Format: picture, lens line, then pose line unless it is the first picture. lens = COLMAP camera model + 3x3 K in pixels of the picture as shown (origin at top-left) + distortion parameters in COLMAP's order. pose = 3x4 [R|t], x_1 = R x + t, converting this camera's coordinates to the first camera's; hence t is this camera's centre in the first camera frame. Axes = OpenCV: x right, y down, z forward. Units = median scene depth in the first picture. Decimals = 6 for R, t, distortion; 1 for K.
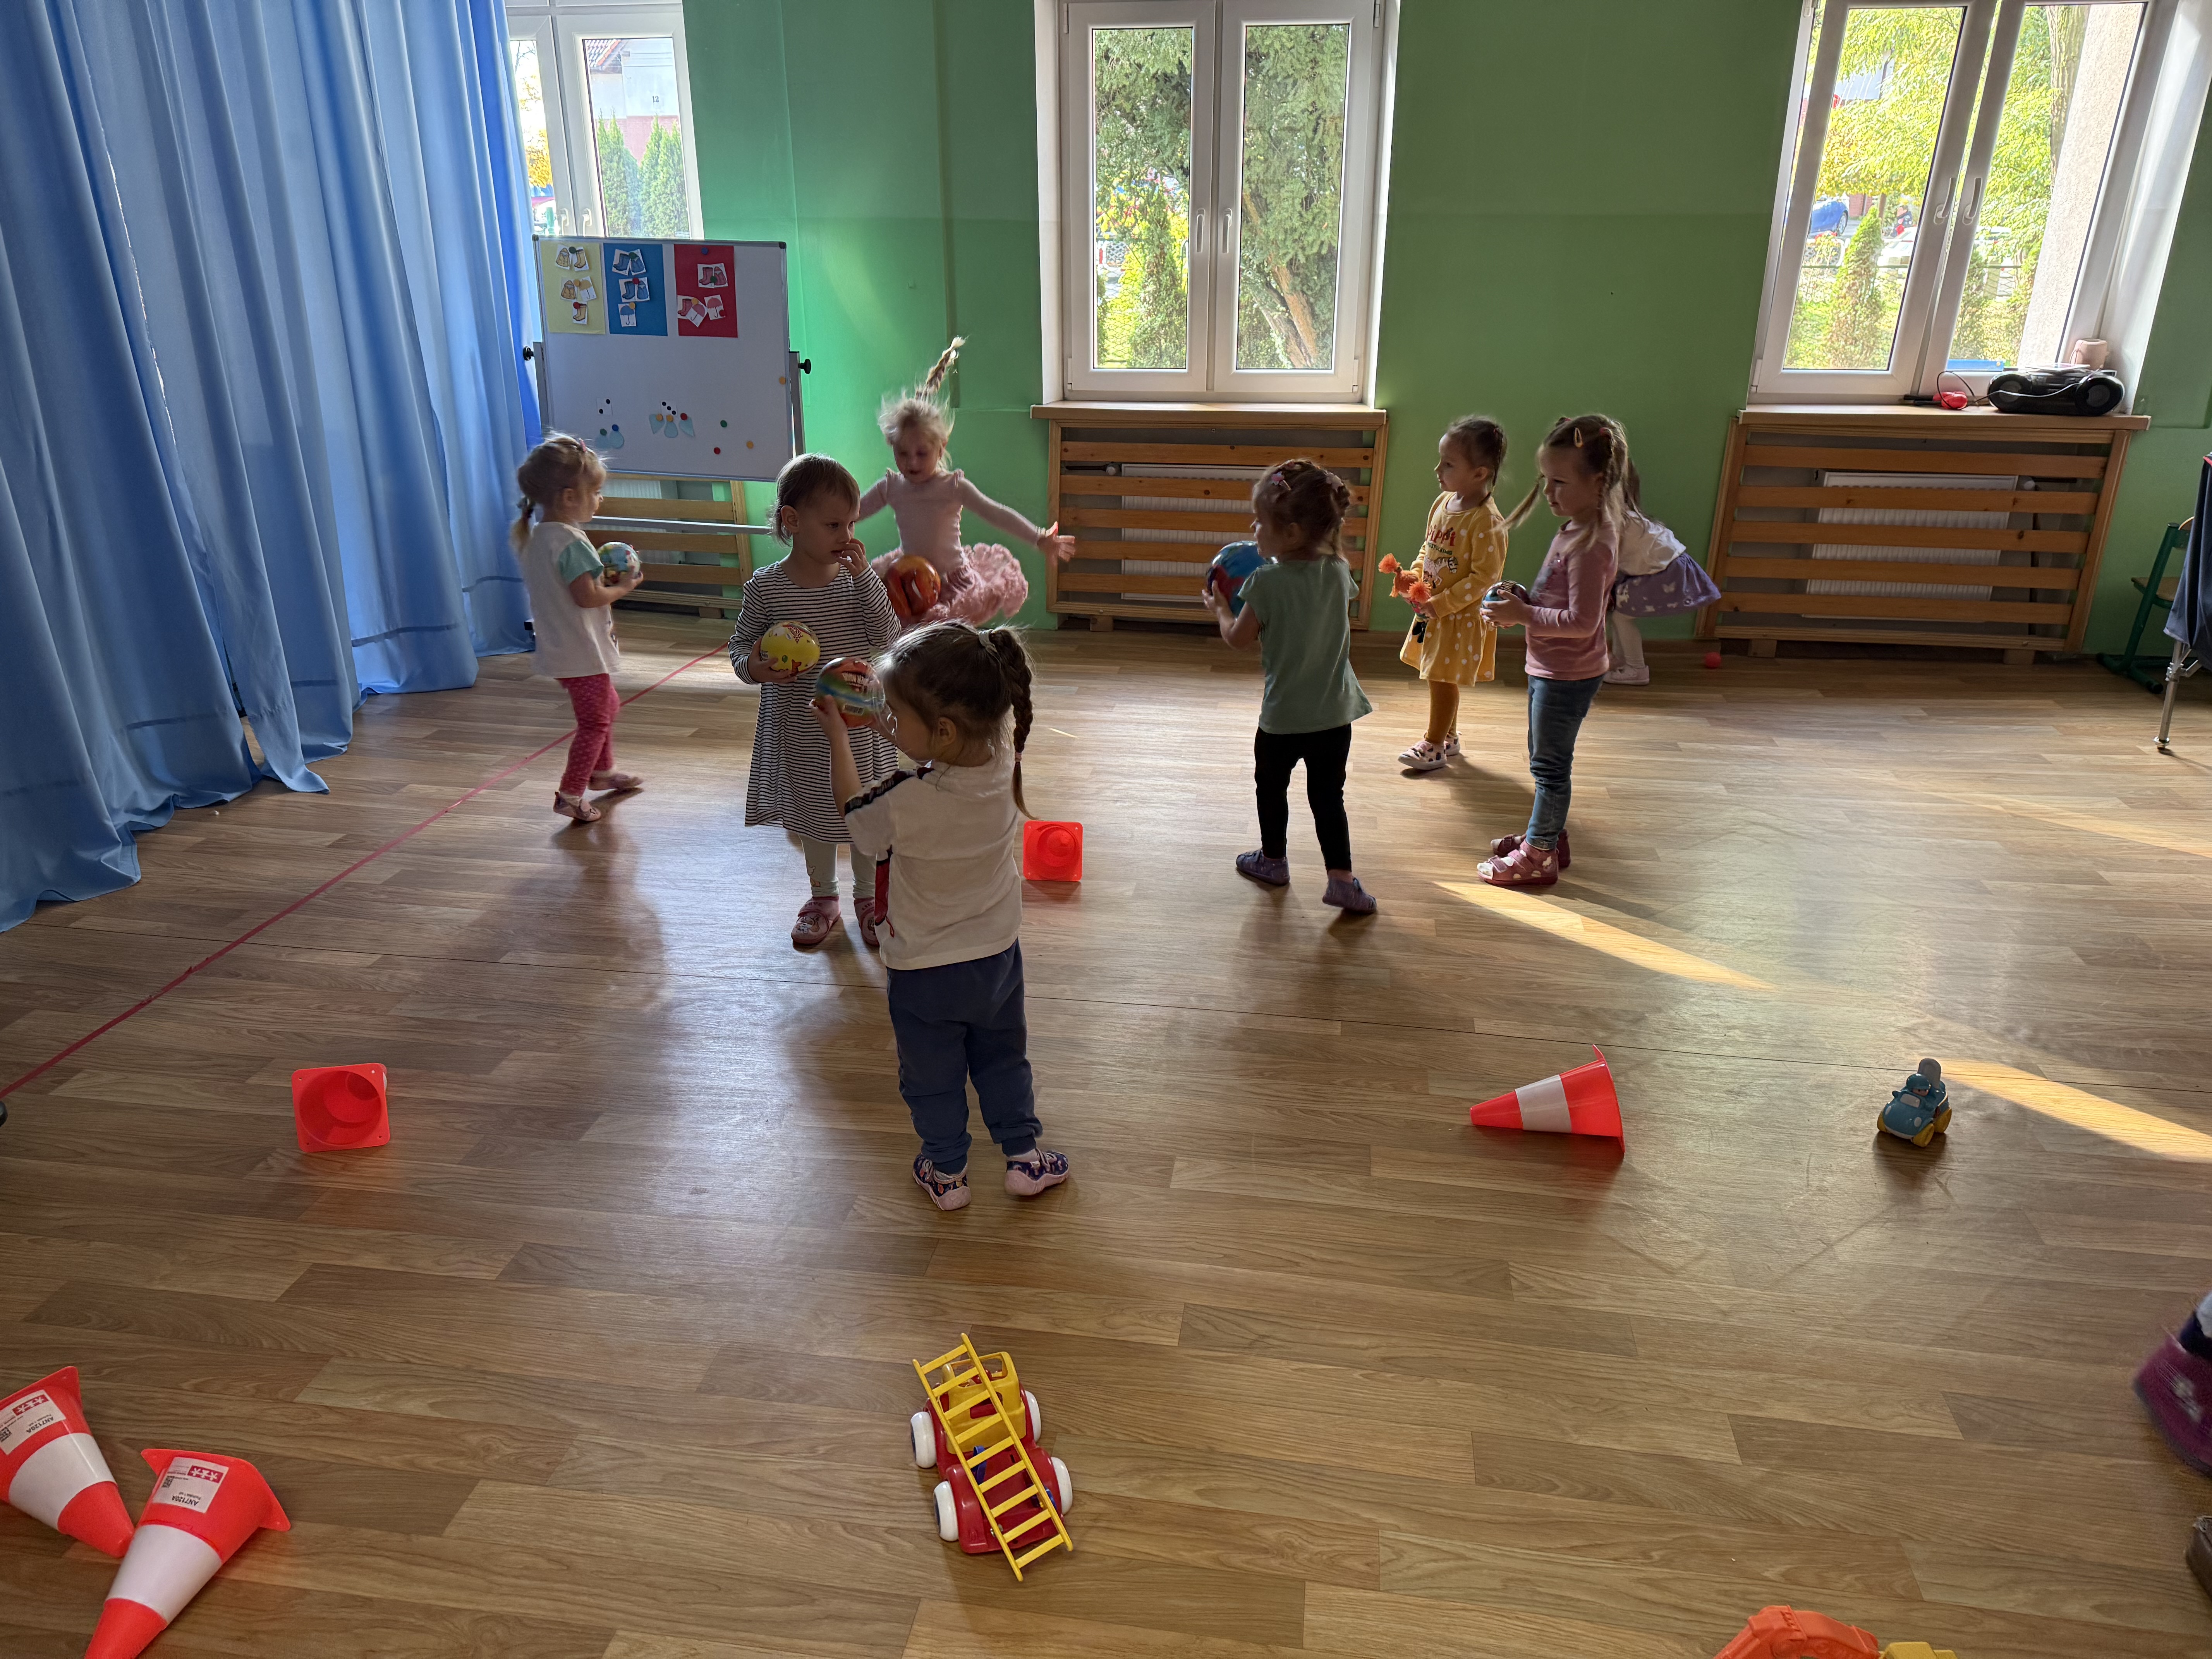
lens RADIAL K [[1571.3, 0, 1116.2], [0, 1571.3, 821.9], [0, 0, 1]] dist [0.025176, -0.021270]
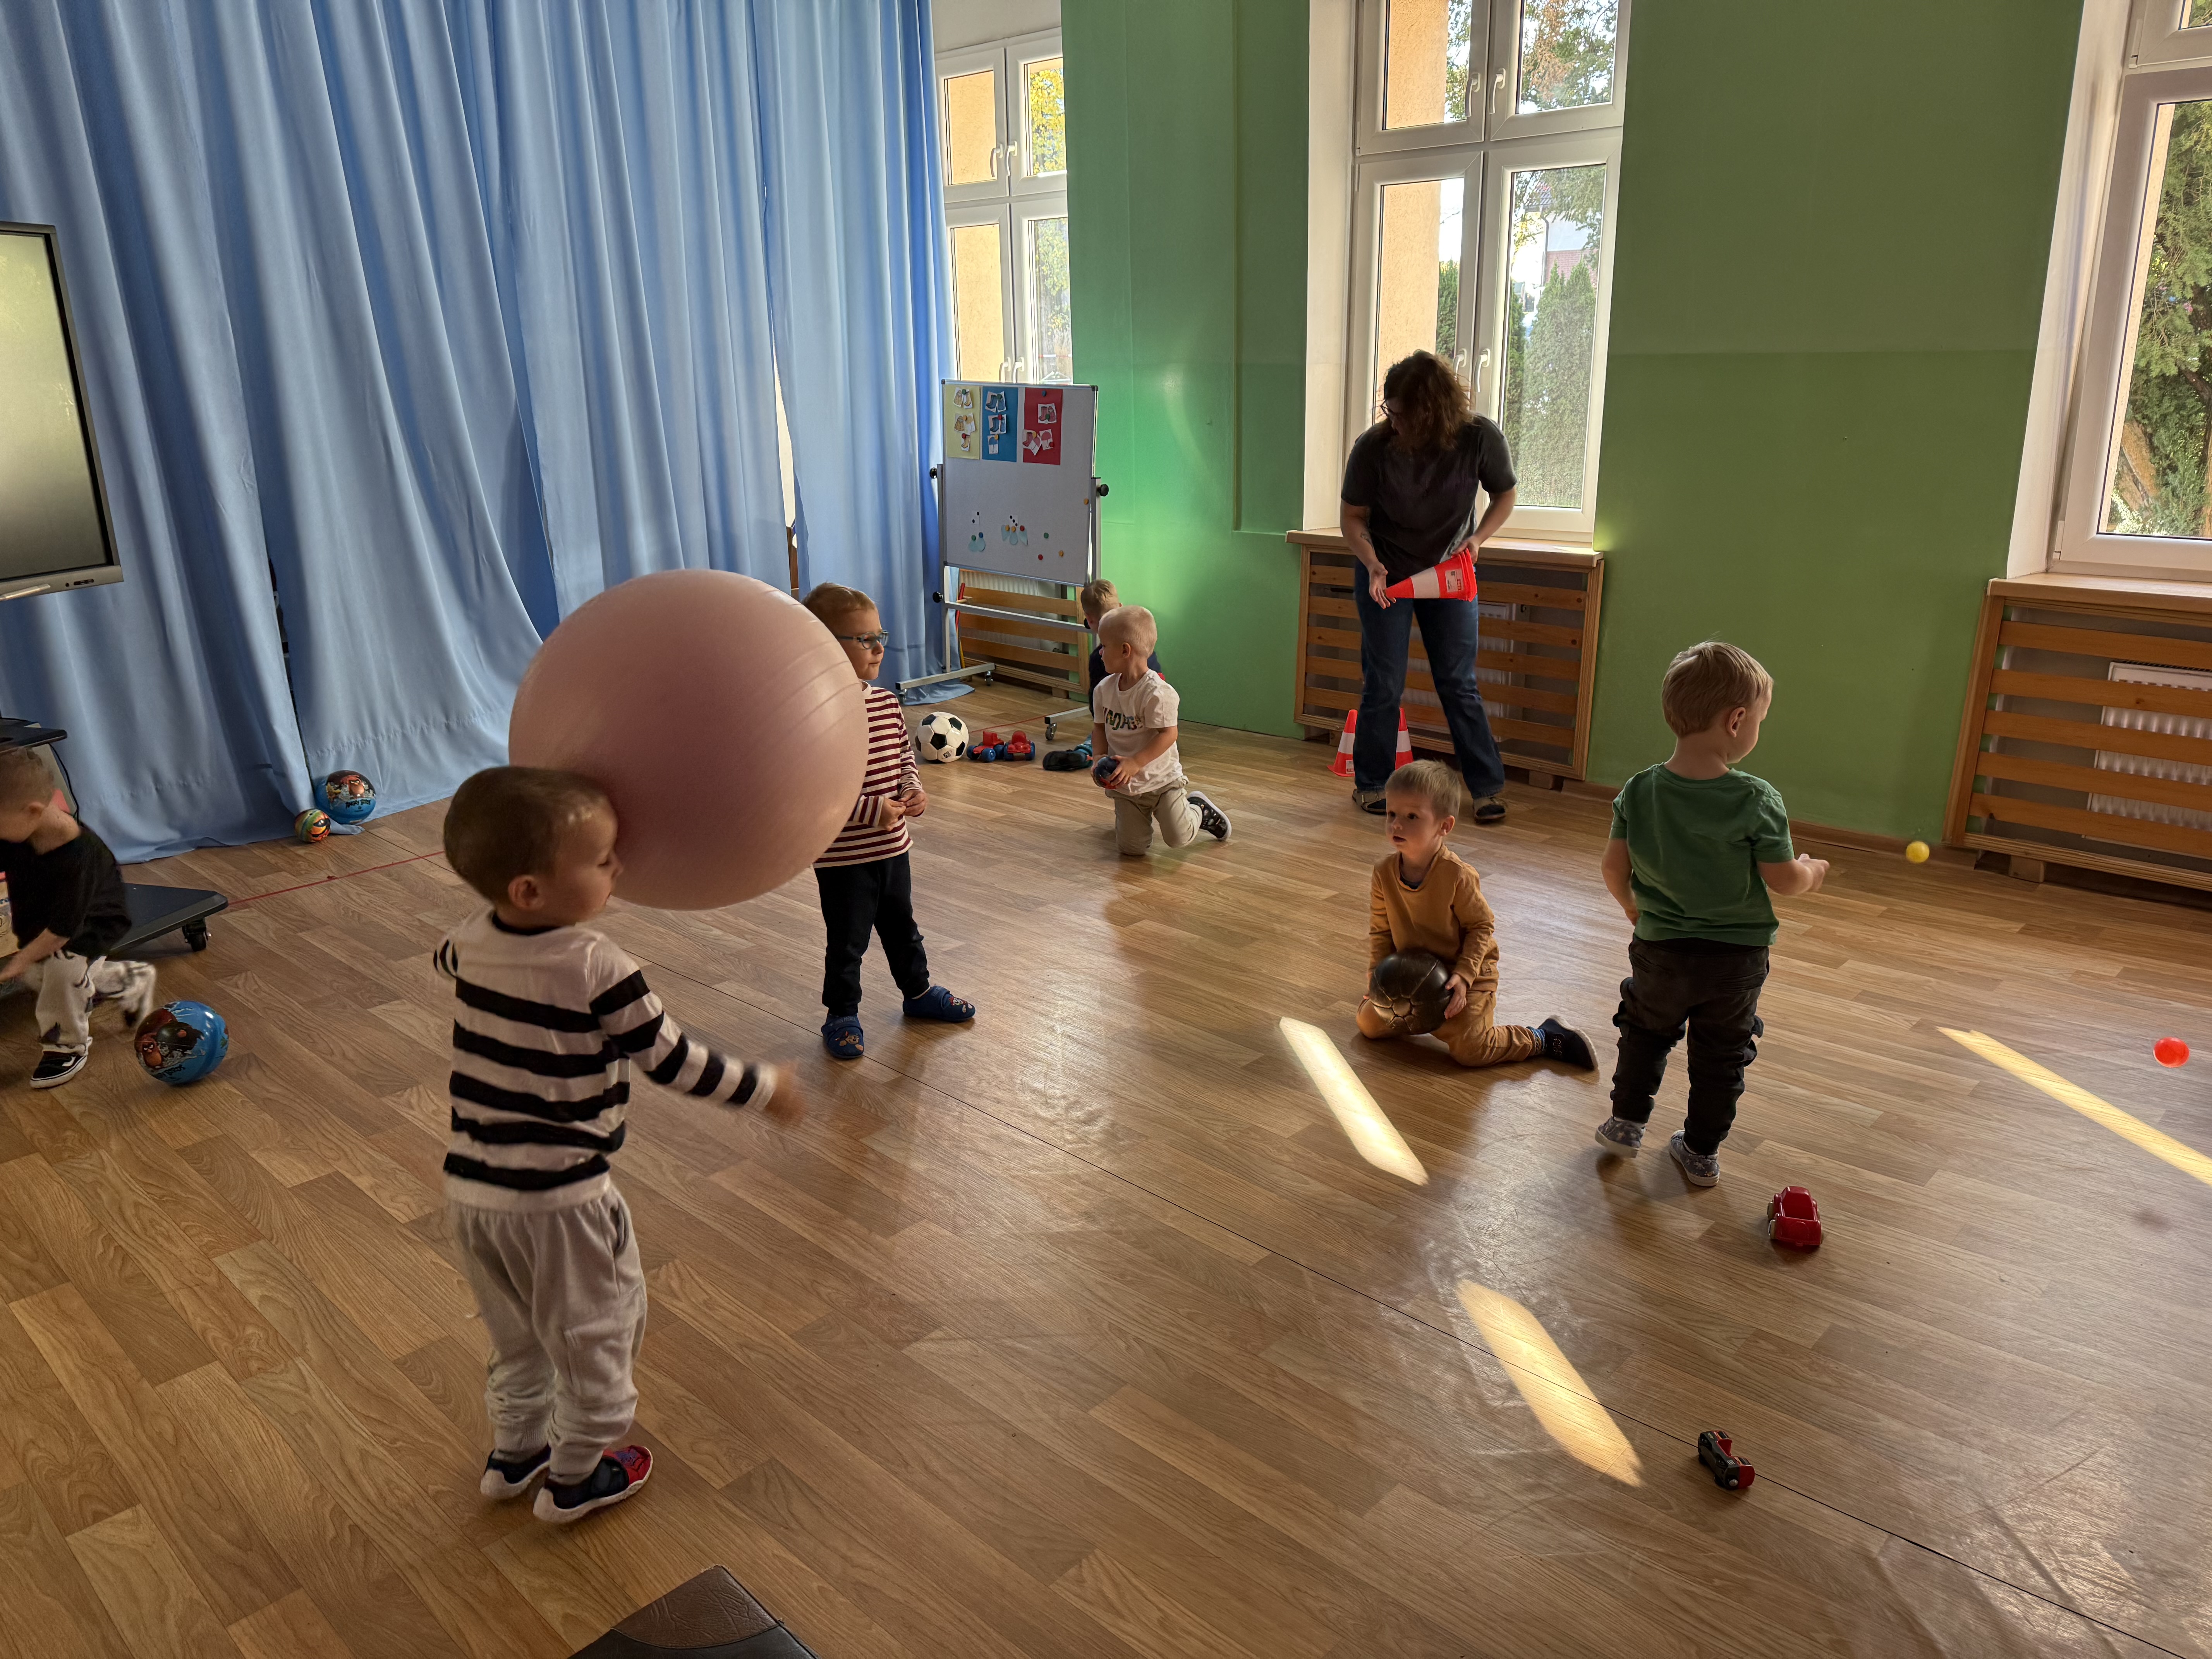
lens RADIAL K [[1571.3, 0, 1134.8], [0, 1571.3, 837.6], [0, 0, 1]] dist [0.025176, -0.021270]
pose [[0.818954, 0.156244, -0.552180, 0.517533], [-0.184507, 0.982821, 0.004450, -0.047813], [0.543389, 0.098237, 0.833713, 0.071125]]
